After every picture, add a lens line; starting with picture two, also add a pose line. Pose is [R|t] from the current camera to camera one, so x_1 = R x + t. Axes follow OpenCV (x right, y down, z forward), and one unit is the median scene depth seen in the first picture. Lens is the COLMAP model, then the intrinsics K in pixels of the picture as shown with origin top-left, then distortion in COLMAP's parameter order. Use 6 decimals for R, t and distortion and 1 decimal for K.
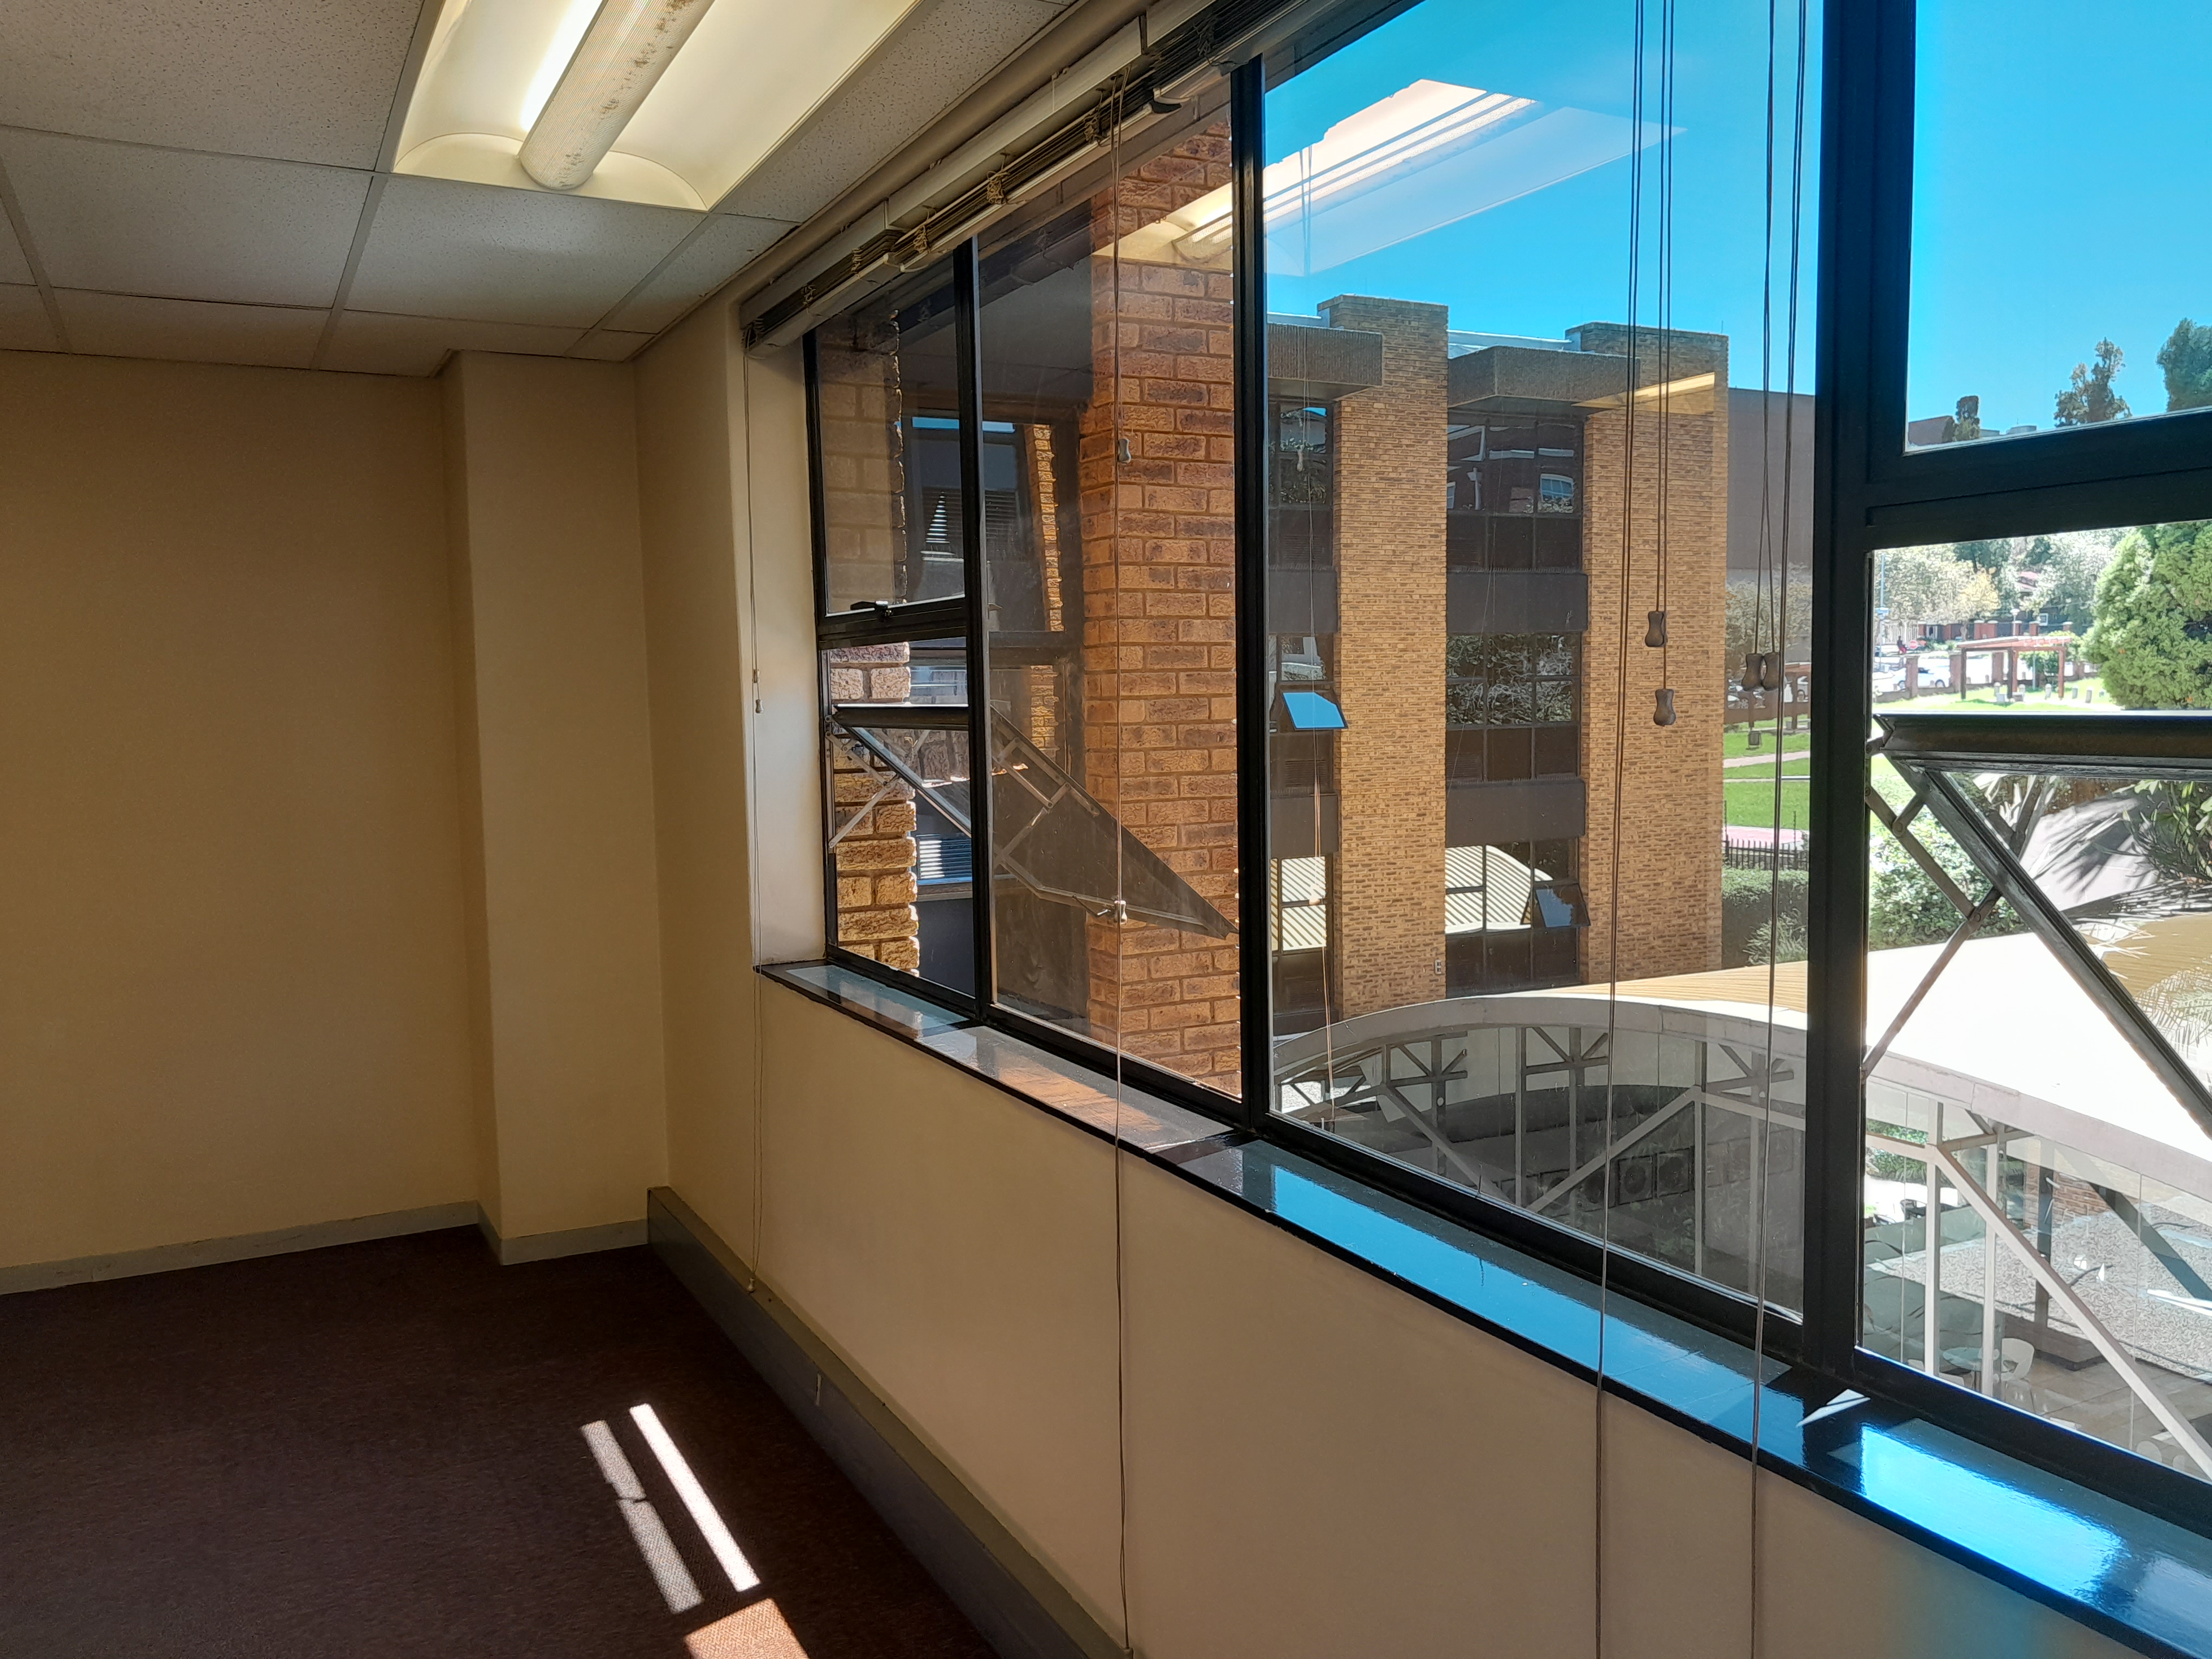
lens RADIAL K [[1739.5, 0, 1126.7], [0, 1739.5, 839.4], [0, 0, 1]] dist [0.120988, -0.189060]
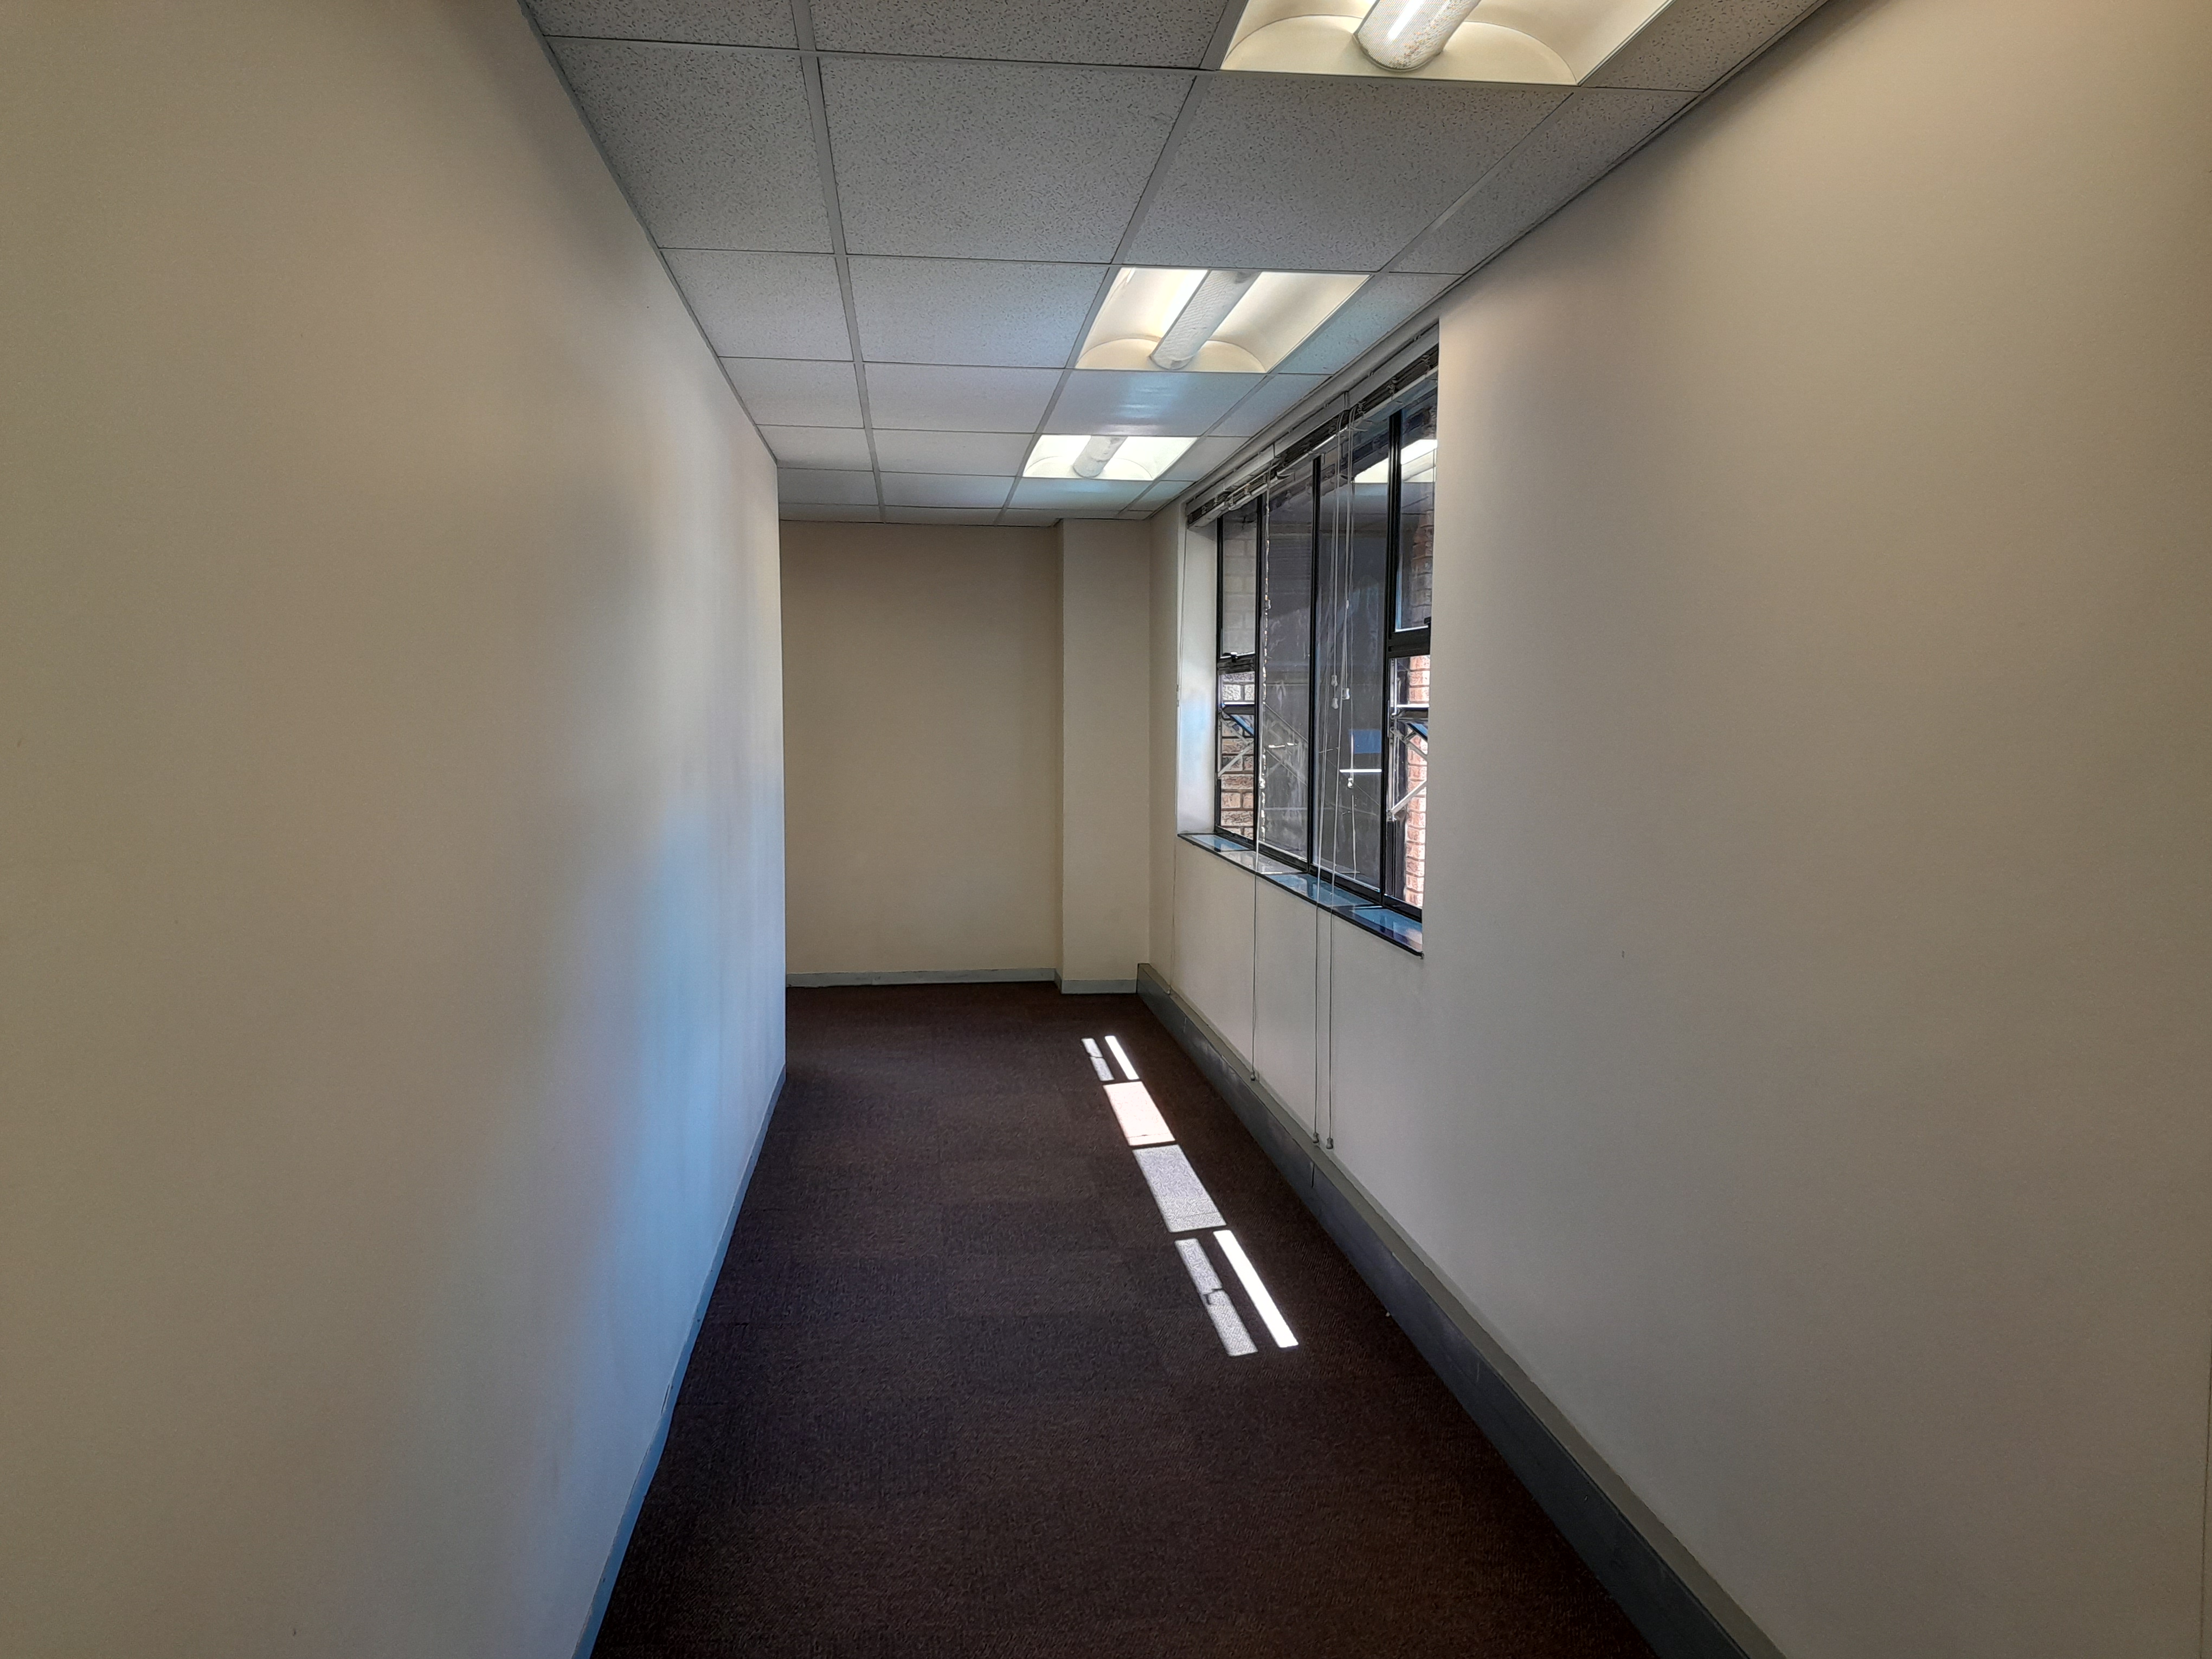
lens RADIAL K [[1739.5, 0, 1126.7], [0, 1739.5, 839.4], [0, 0, 1]] dist [0.120988, -0.189060]
pose [[0.936745, 0.048382, -0.346652, 0.416244], [-0.049269, 0.998766, 0.006258, 0.068703], [0.346527, 0.011217, 0.937973, -0.867384]]
